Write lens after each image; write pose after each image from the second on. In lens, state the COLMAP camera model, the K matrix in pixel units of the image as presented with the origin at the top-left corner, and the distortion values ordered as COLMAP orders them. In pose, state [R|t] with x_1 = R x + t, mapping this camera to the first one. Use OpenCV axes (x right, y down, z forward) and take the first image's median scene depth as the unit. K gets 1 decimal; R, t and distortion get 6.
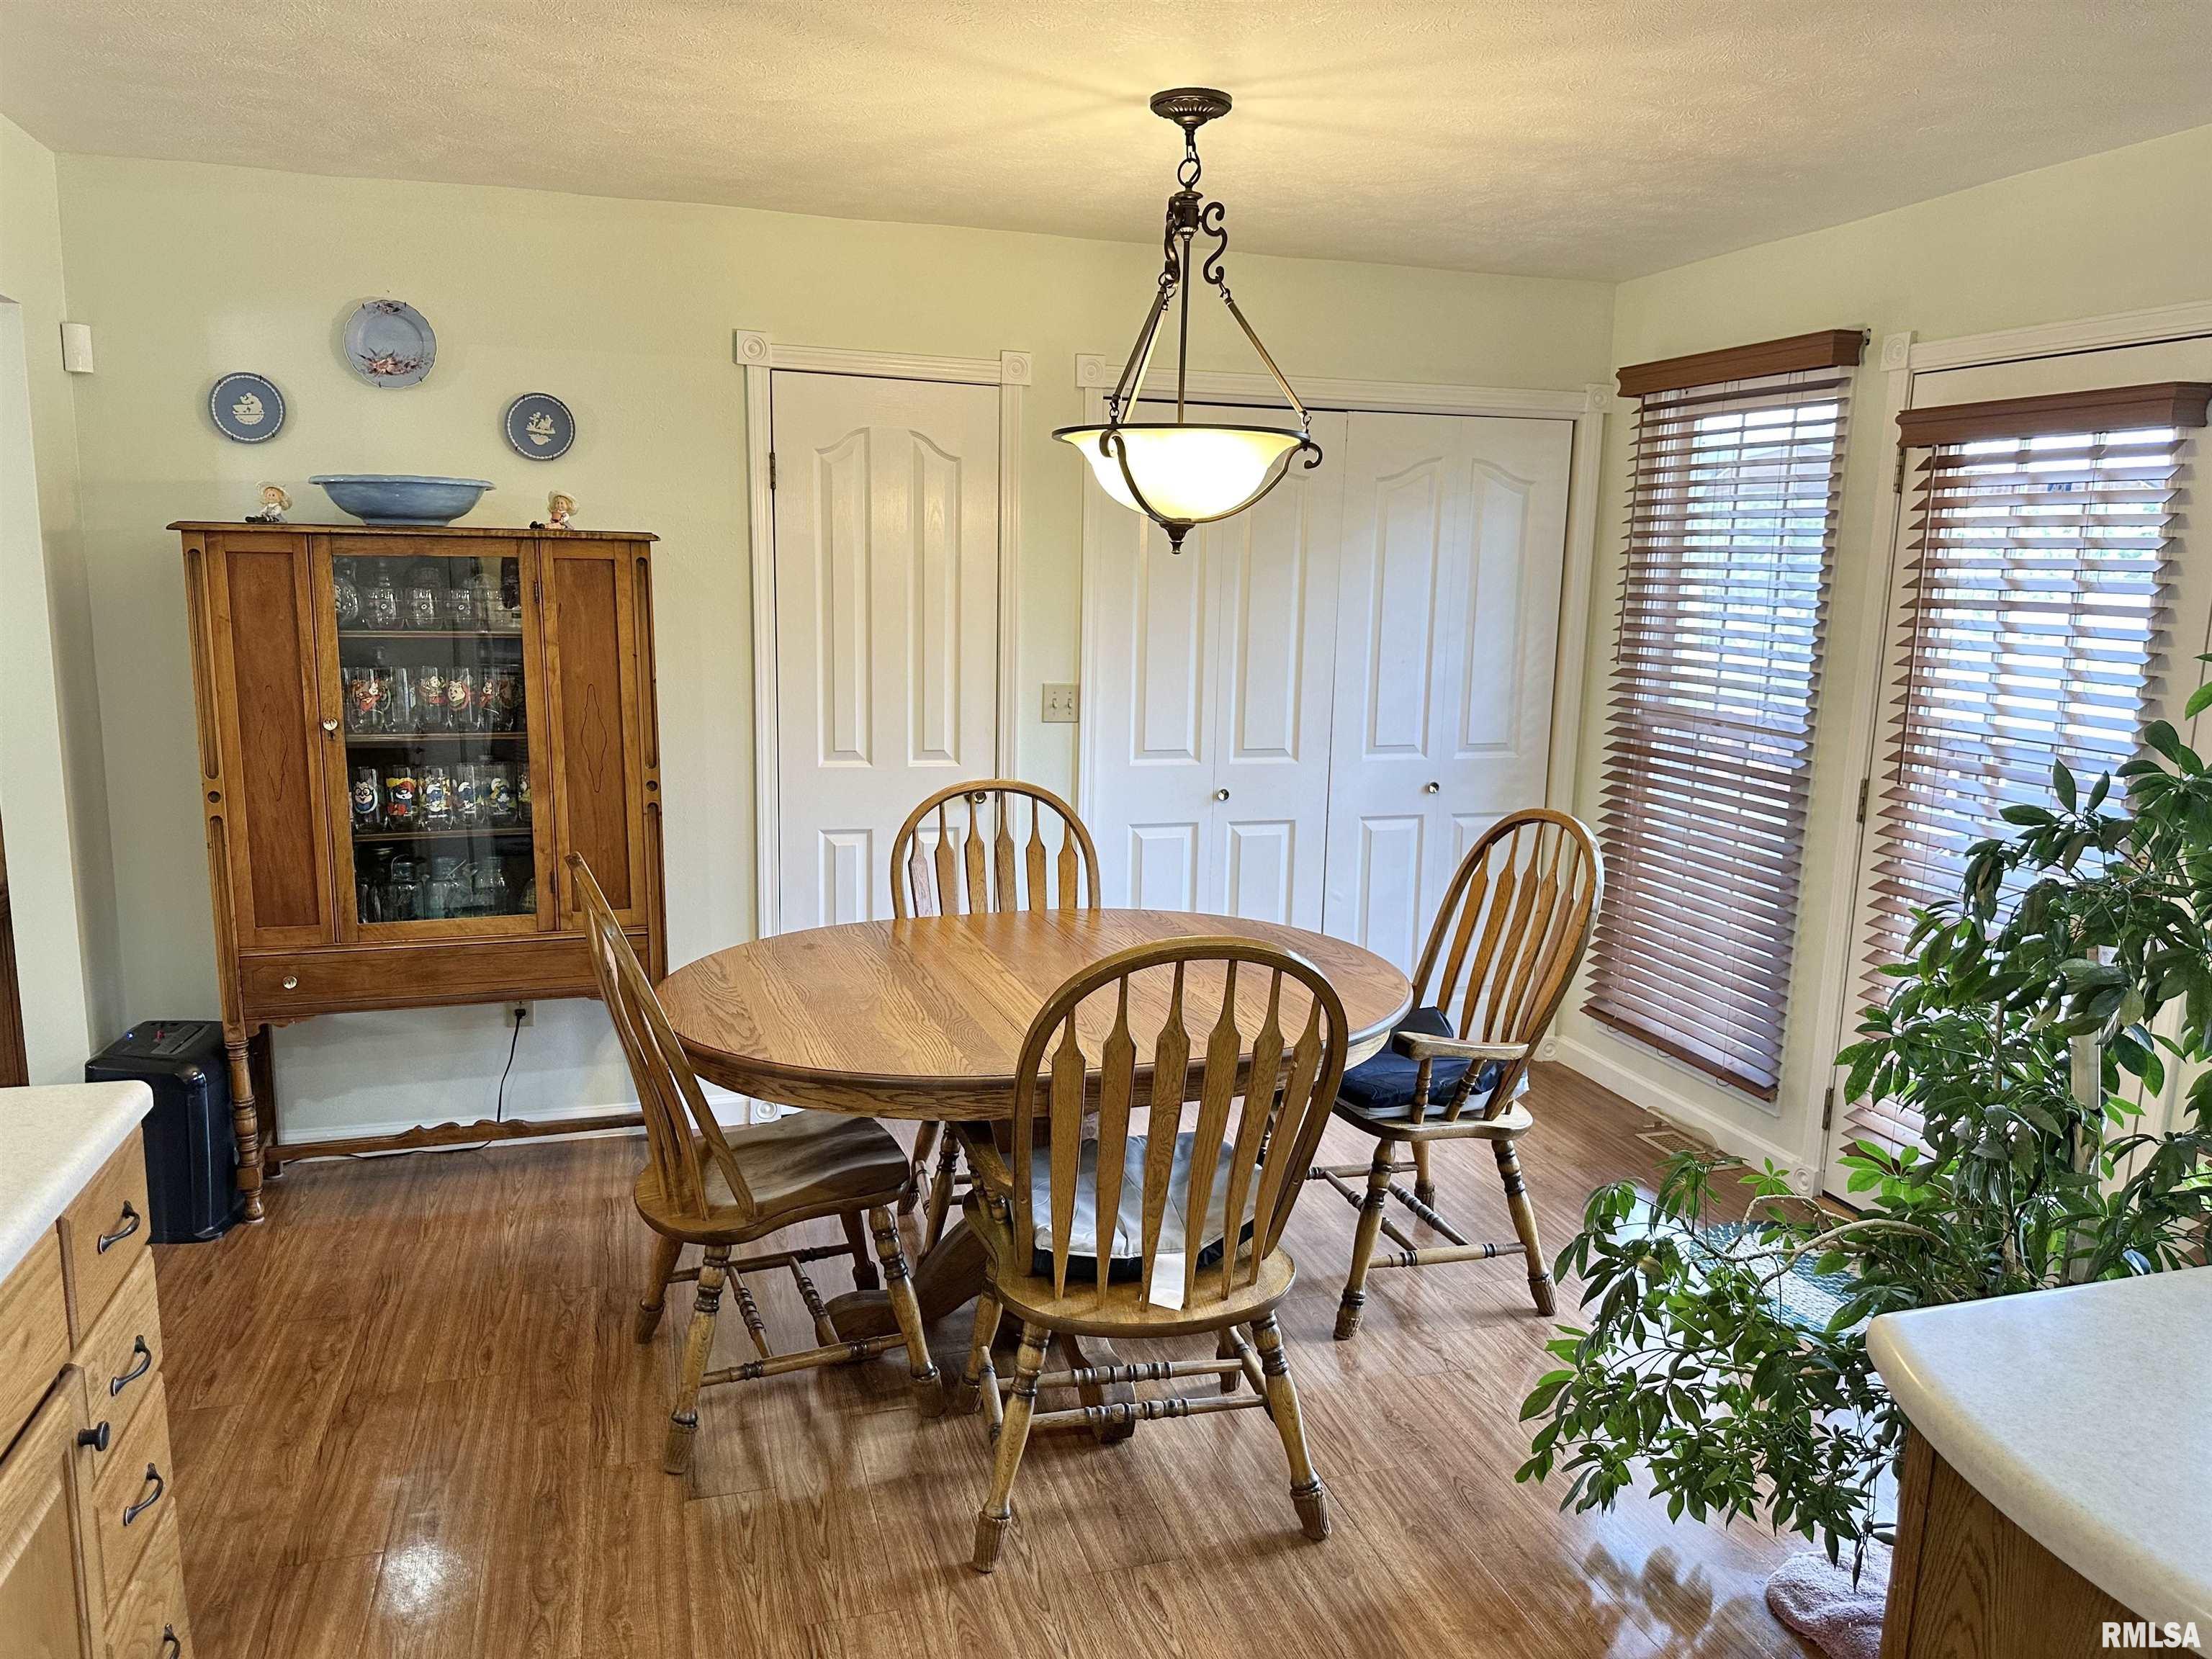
lens RADIAL K [[1538.9, 0, 1106.0], [0, 1538.9, 829.5], [0, 0, 1]] dist [0.118329, -0.186202]
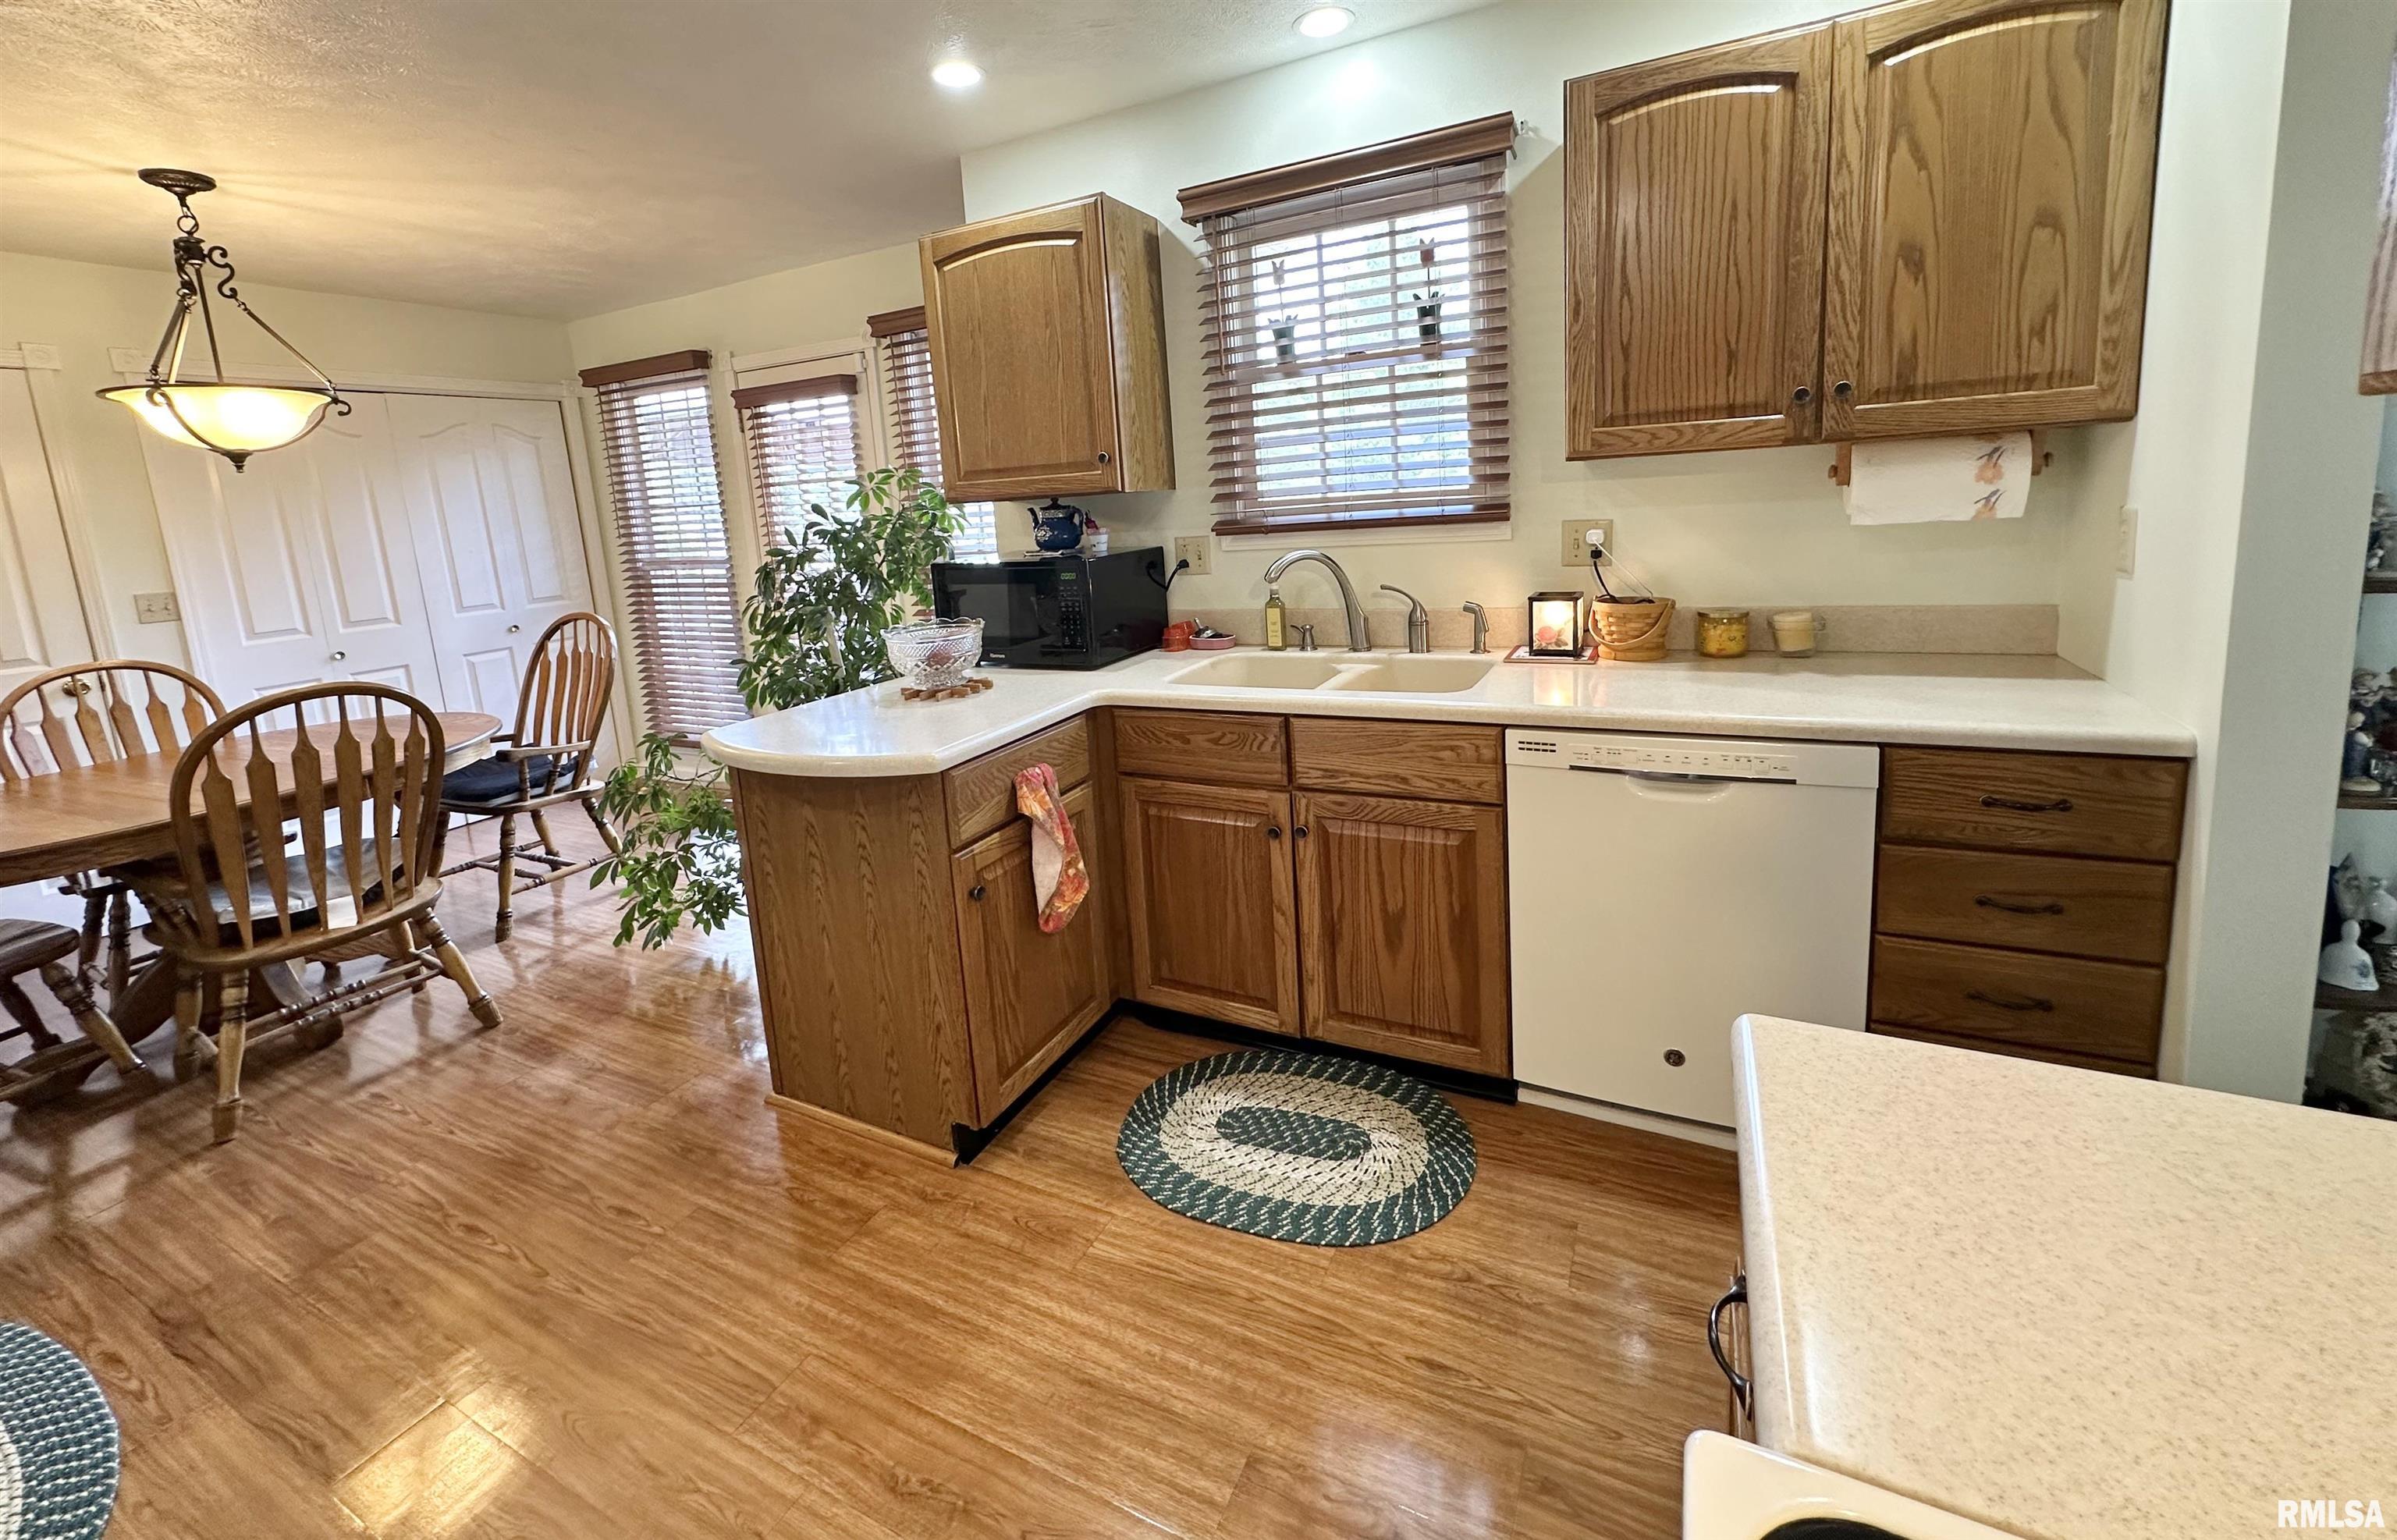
lens RADIAL K [[958.8, 0, 1200.0], [0, 958.8, 638.3], [0, 0, 1]] dist [0.001145, 0.000042]
pose [[0.687783, -0.177313, 0.703928, 0.001693], [0.203138, 0.977980, 0.047865, 0.113366], [-0.696914, 0.110073, 0.708657, -0.268285]]
